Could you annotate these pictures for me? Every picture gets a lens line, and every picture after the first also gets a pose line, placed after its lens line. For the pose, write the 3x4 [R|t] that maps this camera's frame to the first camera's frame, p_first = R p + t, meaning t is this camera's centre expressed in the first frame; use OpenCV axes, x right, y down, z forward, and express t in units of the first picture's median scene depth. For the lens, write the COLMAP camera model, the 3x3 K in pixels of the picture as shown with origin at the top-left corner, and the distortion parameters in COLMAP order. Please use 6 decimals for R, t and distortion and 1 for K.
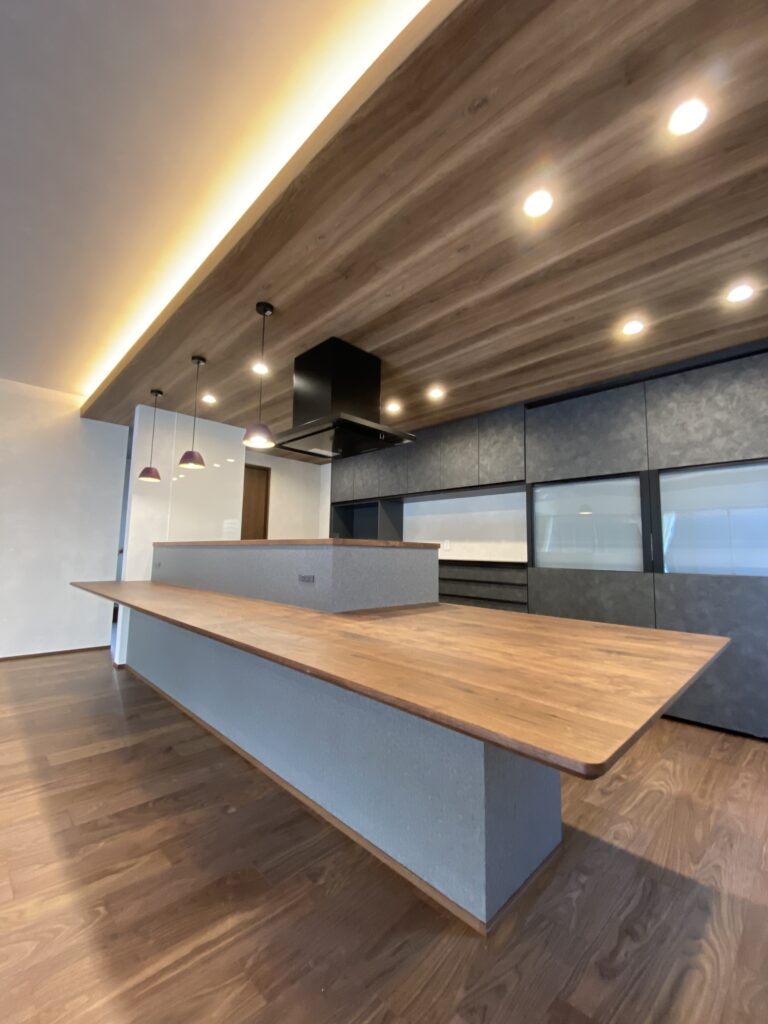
lens RADIAL K [[417.0, 0, 384.0], [0, 417.0, 512.0], [0, 0, 1]] dist [0.011852, -0.000124]
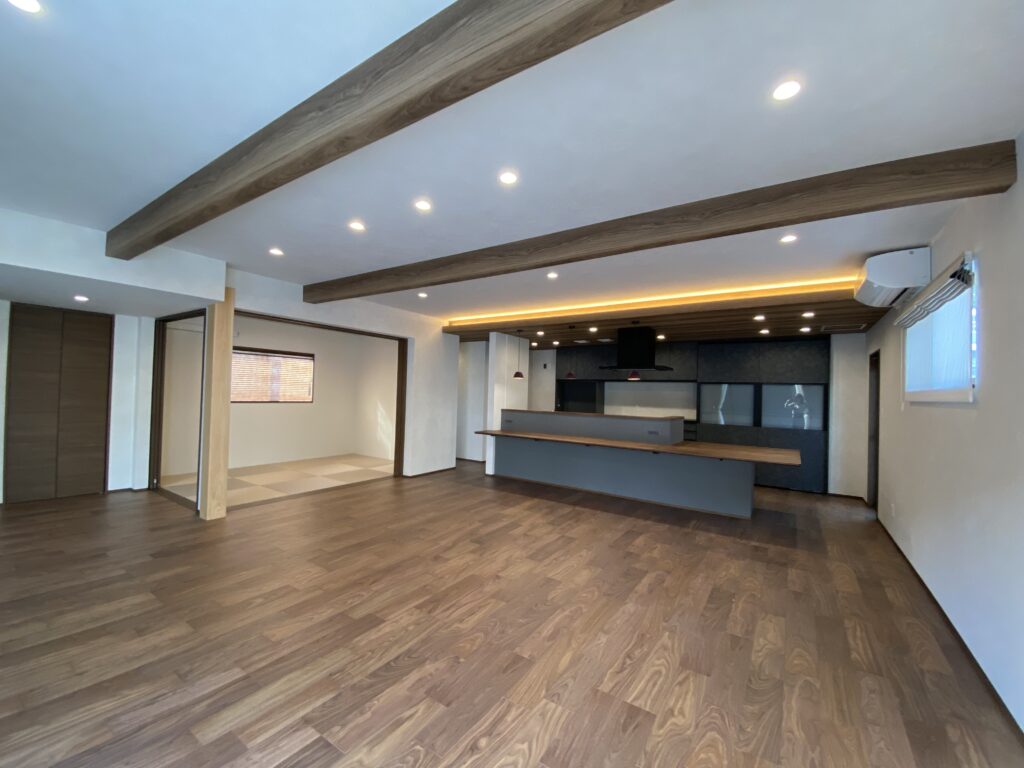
lens RADIAL K [[412.3, 0, 505.9], [0, 412.3, 385.3], [0, 0, 1]] dist [0.023855, -0.018954]
pose [[0.981338, 0.011661, 0.191937, -0.914850], [-0.028960, 0.995737, 0.087574, -0.191317], [-0.190098, -0.091498, 0.977492, -0.754981]]
